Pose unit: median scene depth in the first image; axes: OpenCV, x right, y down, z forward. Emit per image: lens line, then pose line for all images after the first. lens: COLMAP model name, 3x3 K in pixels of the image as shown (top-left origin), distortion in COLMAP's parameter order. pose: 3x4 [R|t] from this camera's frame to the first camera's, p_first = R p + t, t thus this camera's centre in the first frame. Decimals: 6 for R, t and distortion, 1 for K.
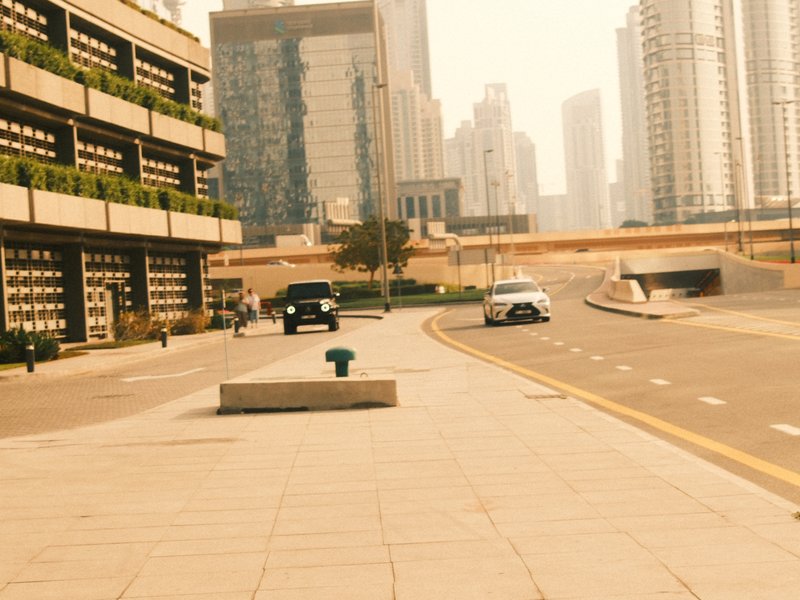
lens RADIAL K [[1817.7, 0, 404.6], [0, 1817.7, 301.2], [0, 0, 1]] dist [-0.035091, 0.000000]
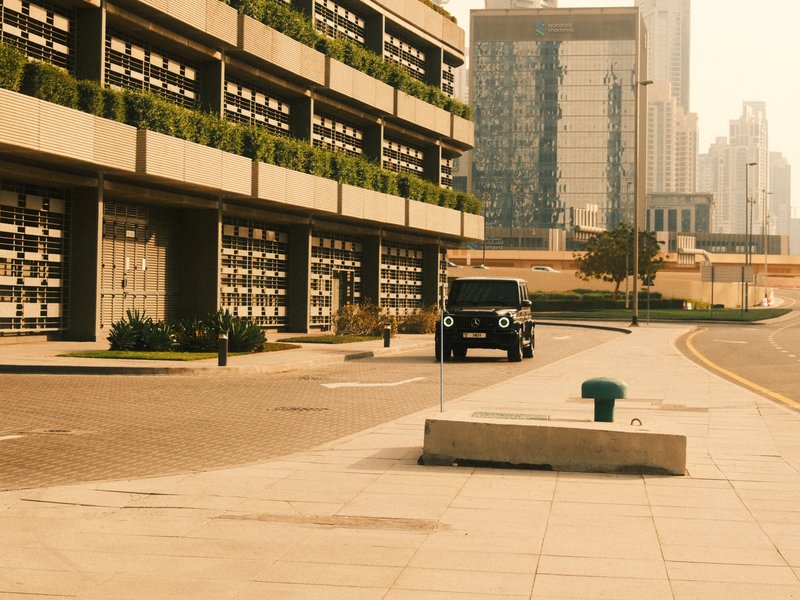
lens RADIAL K [[1817.7, 0, 394.6], [0, 1817.7, 293.4], [0, 0, 1]] dist [-0.035091, 0.000000]
pose [[0.987614, 0.076569, -0.136955, -0.003986], [-0.077440, 0.996996, -0.001036, -0.000021], [0.136464, 0.011629, 0.990577, 0.054912]]
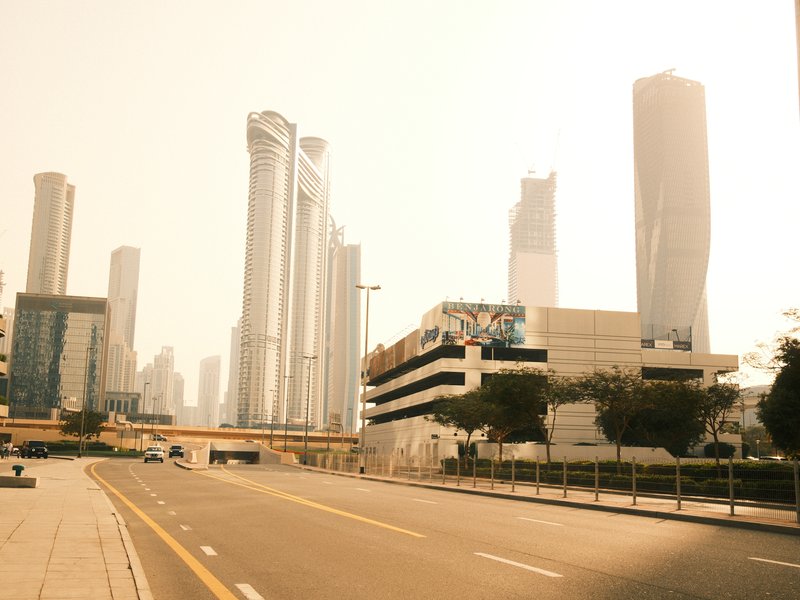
lens RADIAL K [[908.4, 0, 390.2], [0, 908.4, 306.5], [0, 0, 1]] dist [-0.021599, 0.000000]
pose [[0.950900, 0.135883, 0.278074, 0.014942], [-0.085302, 0.978732, -0.186567, -0.000180], [-0.297511, 0.153687, 0.942267, -0.083032]]
